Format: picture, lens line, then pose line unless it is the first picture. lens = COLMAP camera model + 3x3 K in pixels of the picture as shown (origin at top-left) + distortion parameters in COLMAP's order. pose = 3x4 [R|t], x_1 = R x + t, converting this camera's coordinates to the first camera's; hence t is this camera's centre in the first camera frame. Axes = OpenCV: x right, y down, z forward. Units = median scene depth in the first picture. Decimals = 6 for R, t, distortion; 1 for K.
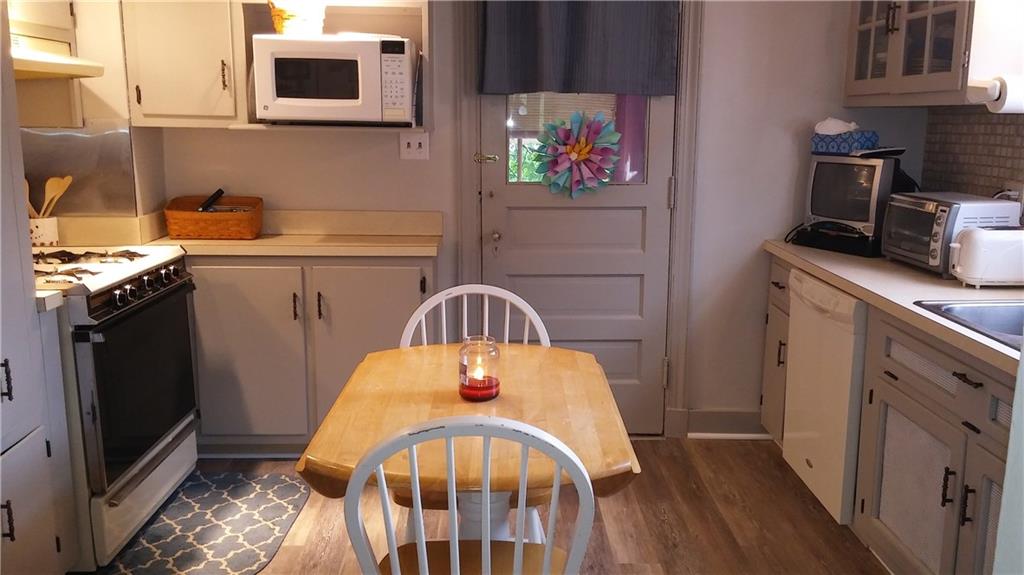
lens RADIAL K [[859.3, 0, 515.4], [0, 859.3, 283.6], [0, 0, 1]] dist [0.102434, -0.134855]
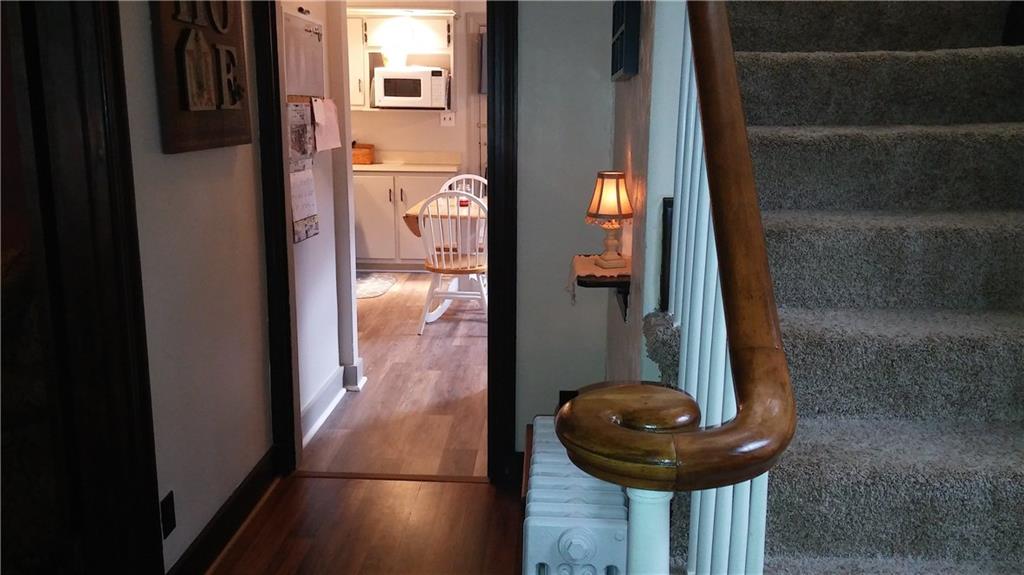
lens RADIAL K [[859.3, 0, 515.4], [0, 859.3, 283.6], [0, 0, 1]] dist [0.102434, -0.134855]
pose [[0.998002, 0.012666, -0.061897, 0.207545], [-0.011643, 0.999790, 0.016857, 0.229590], [0.062097, -0.016102, 0.997940, -1.229602]]
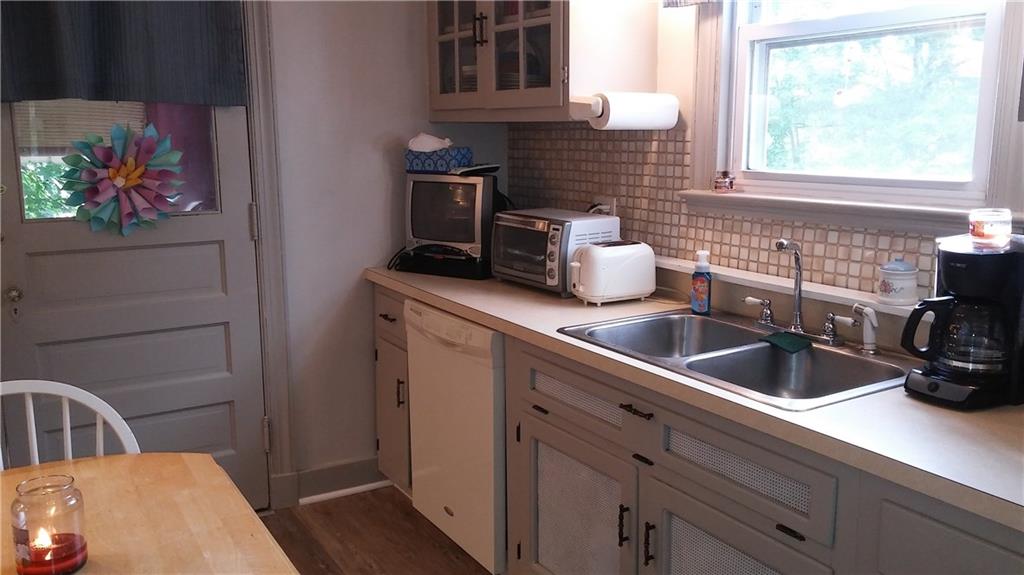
lens RADIAL K [[859.3, 0, 515.4], [0, 859.3, 283.6], [0, 0, 1]] dist [0.102434, -0.134855]
pose [[0.857420, -0.097438, 0.505309, -0.036290], [0.103329, 0.994511, 0.016440, -0.037062], [-0.504137, 0.038117, 0.862782, 0.165724]]
